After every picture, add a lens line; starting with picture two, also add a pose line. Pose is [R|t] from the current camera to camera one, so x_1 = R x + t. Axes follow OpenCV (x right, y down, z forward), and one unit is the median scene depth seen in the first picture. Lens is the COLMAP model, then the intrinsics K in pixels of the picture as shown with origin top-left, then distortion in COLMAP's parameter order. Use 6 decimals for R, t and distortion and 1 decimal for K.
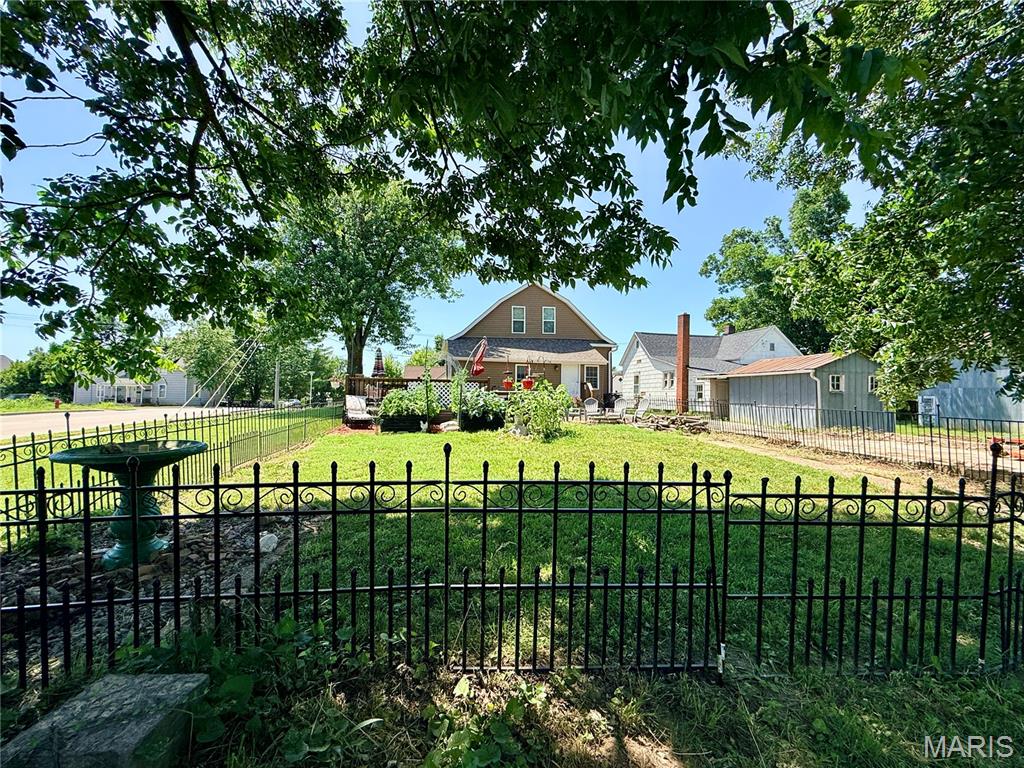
lens RADIAL K [[408.5, 0, 513.9], [0, 408.5, 386.5], [0, 0, 1]] dist [-0.000670, 0.000701]
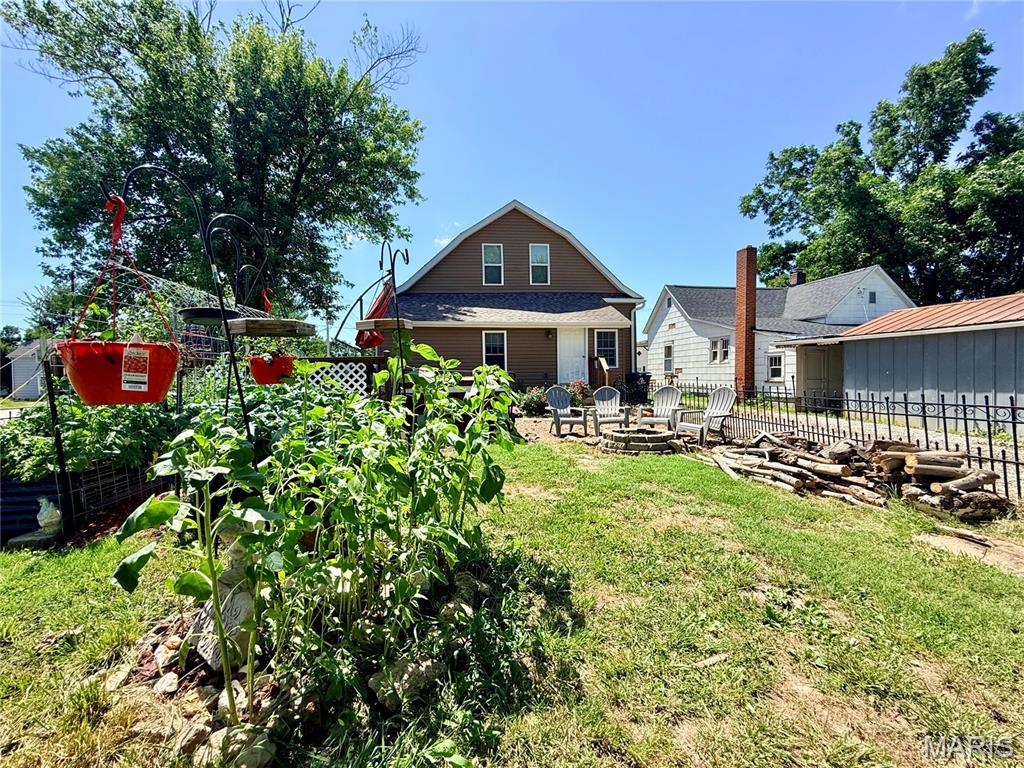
lens RADIAL K [[405.0, 0, 506.5], [0, 405.0, 390.2], [0, 0, 1]] dist [0.004058, 0.000588]
pose [[0.998489, -0.023028, -0.049890, 0.061770], [0.026186, 0.997632, 0.063601, -0.002352], [0.048308, -0.064811, 0.996728, 0.338149]]
